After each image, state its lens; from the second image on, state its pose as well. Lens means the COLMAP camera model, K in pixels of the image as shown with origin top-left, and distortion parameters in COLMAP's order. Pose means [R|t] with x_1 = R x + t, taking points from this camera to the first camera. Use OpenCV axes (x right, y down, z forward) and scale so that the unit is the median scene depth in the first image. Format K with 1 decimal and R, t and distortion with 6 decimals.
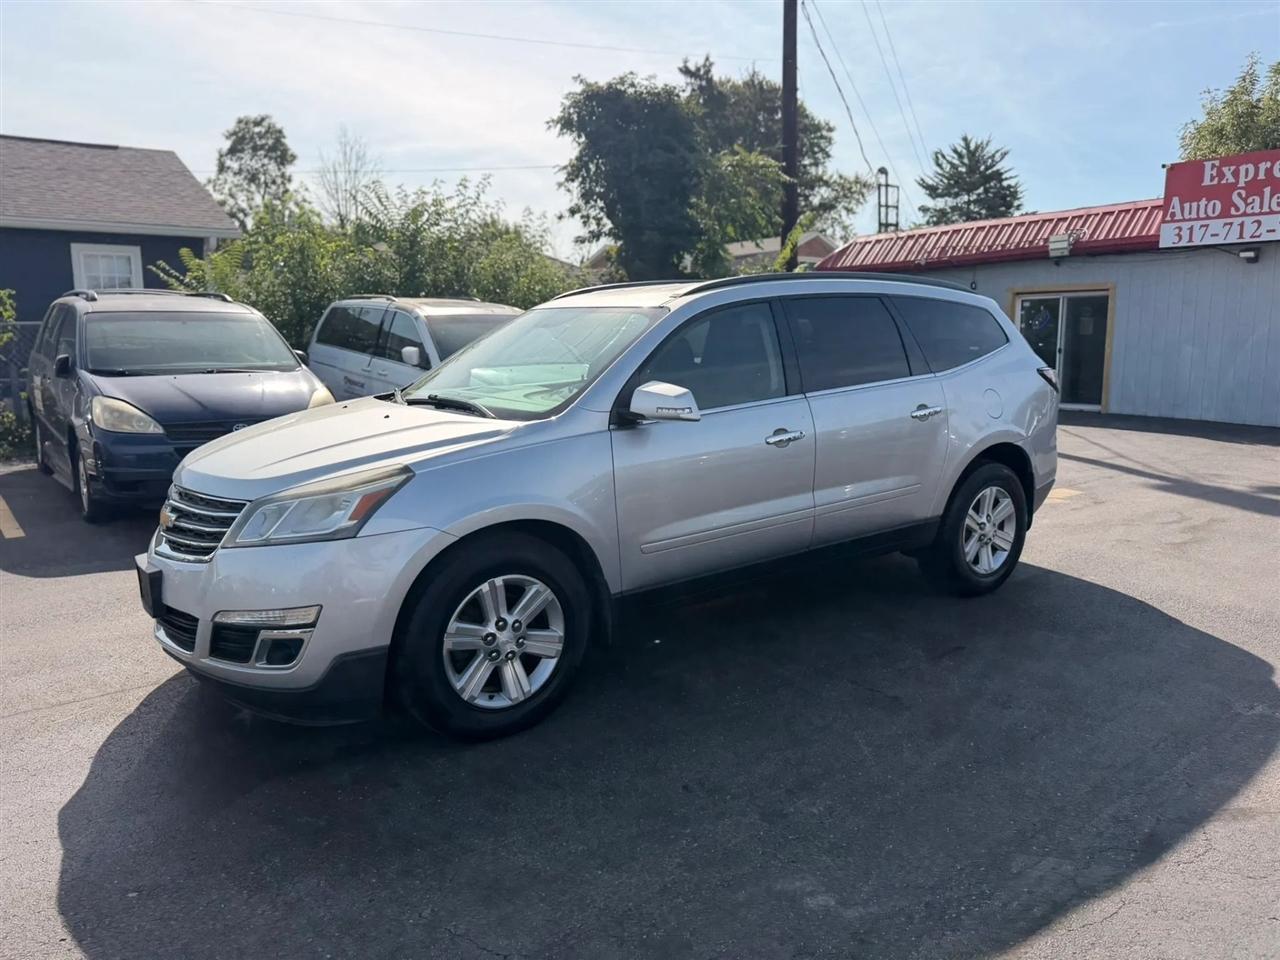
lens RADIAL K [[901.5, 0, 644.9], [0, 901.5, 484.2], [0, 0, 1]] dist [0.041020, -0.053767]
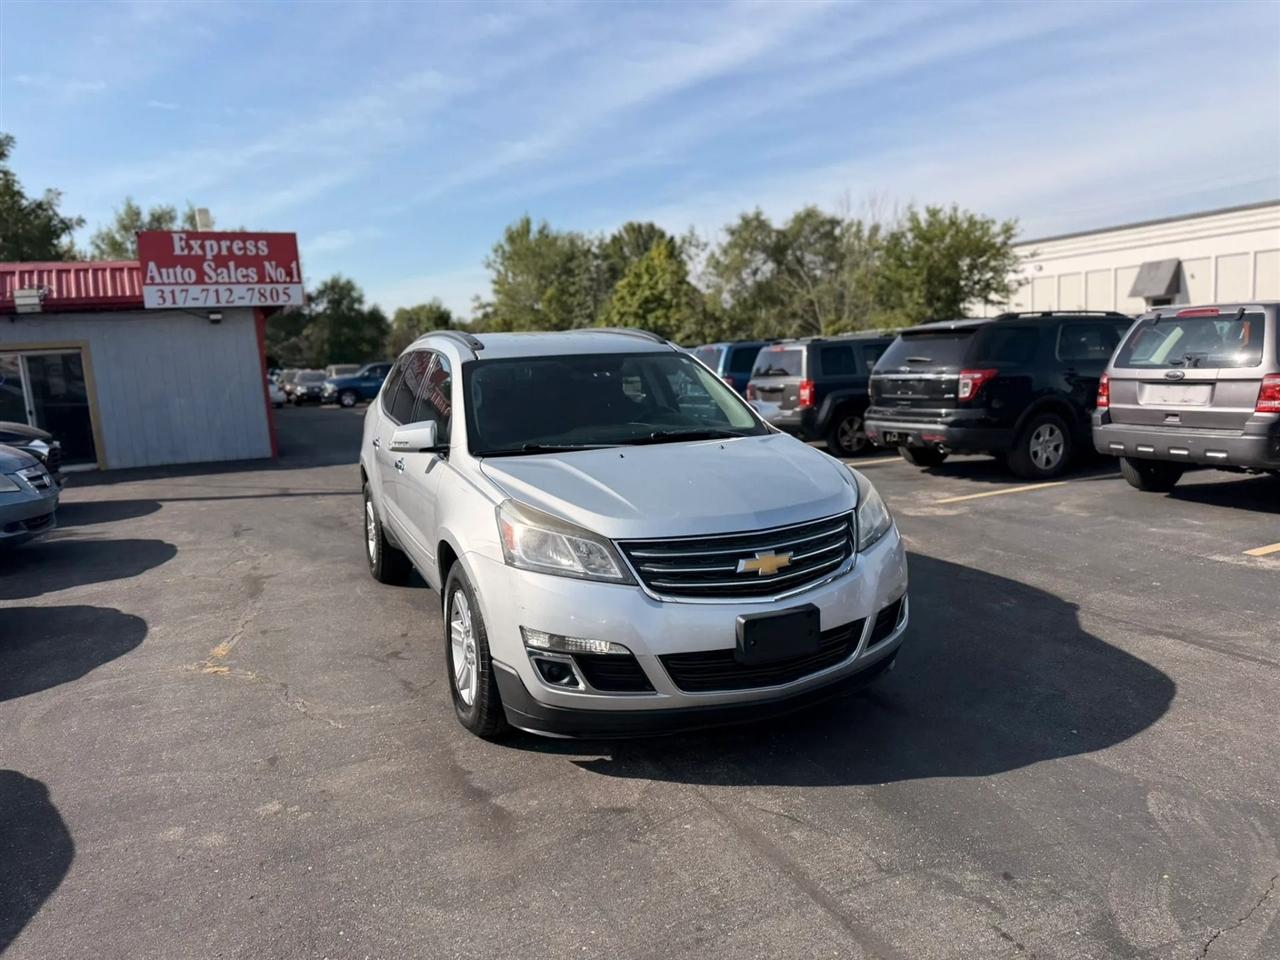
lens RADIAL K [[901.5, 0, 643.4], [0, 901.5, 497.2], [0, 0, 1]] dist [0.041020, -0.053767]
pose [[0.220317, -0.162798, 0.961747, -0.390937], [0.213053, 0.970199, 0.115423, -0.045902], [-0.951877, 0.179474, 0.248436, 0.231011]]
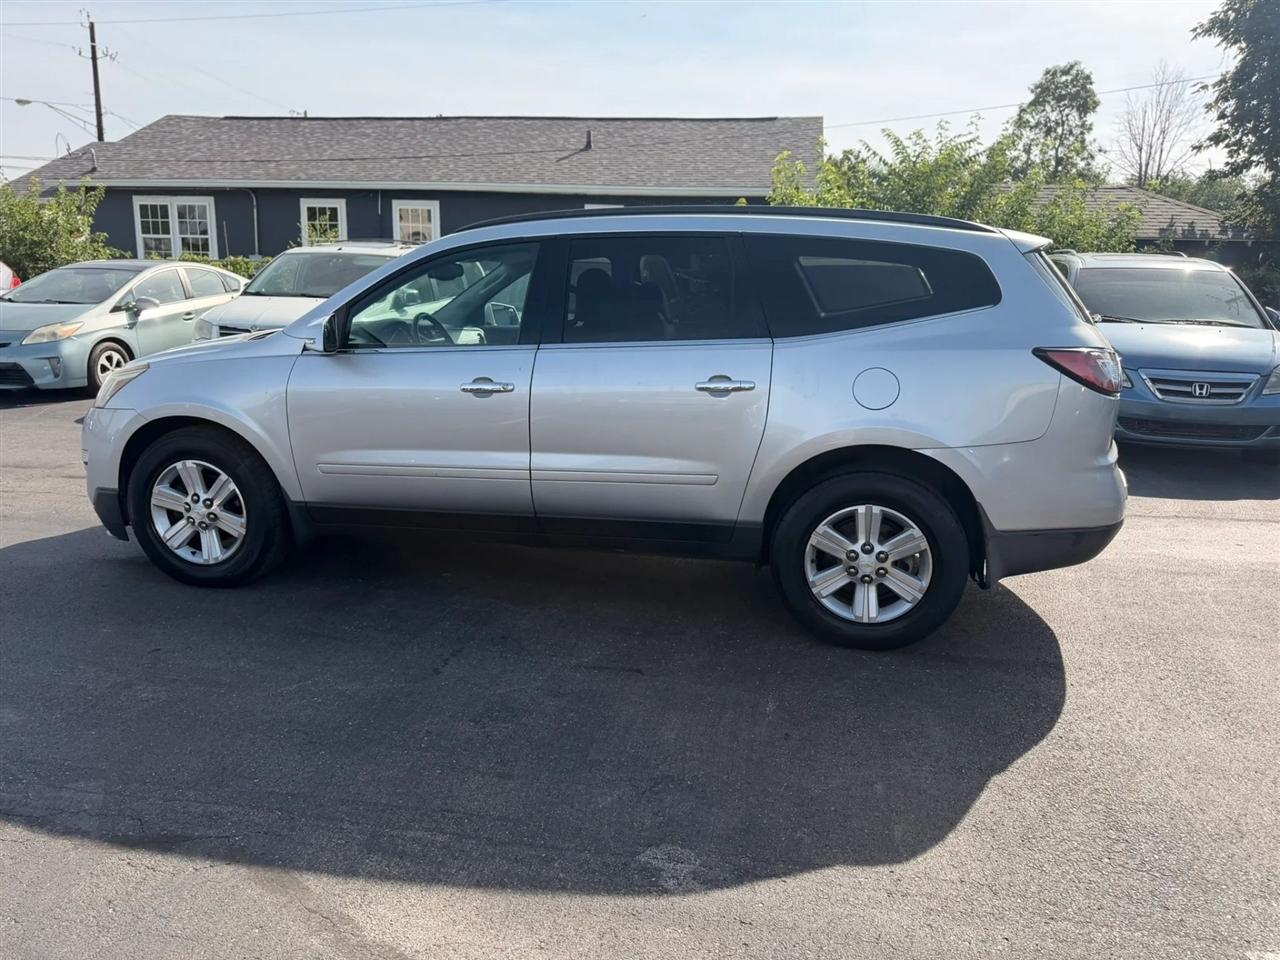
lens RADIAL K [[901.5, 0, 642.7], [0, 901.5, 498.4], [0, 0, 1]] dist [0.041020, -0.053767]
pose [[0.672393, 0.191999, -0.714859, 0.296253], [-0.150313, 0.981068, 0.122114, -0.023811], [0.724771, 0.025344, 0.688523, 0.146140]]
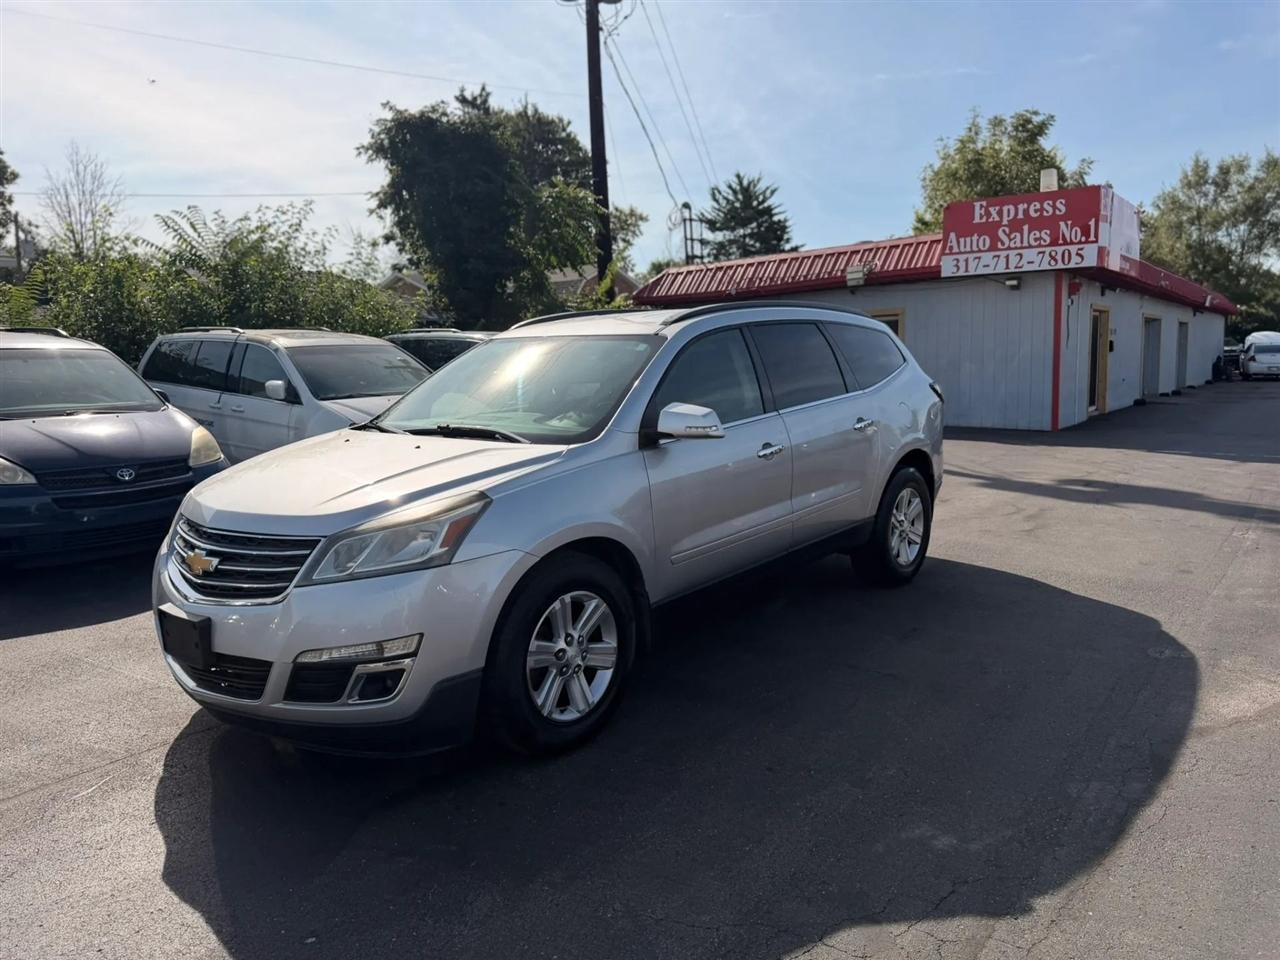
lens RADIAL K [[901.5, 0, 647.3], [0, 901.5, 493.2], [0, 0, 1]] dist [0.041020, -0.053767]
pose [[0.970084, -0.056823, 0.236028, -0.077688], [0.061658, 0.998011, -0.013150, 0.001547], [-0.234811, 0.027310, 0.971657, -0.008477]]
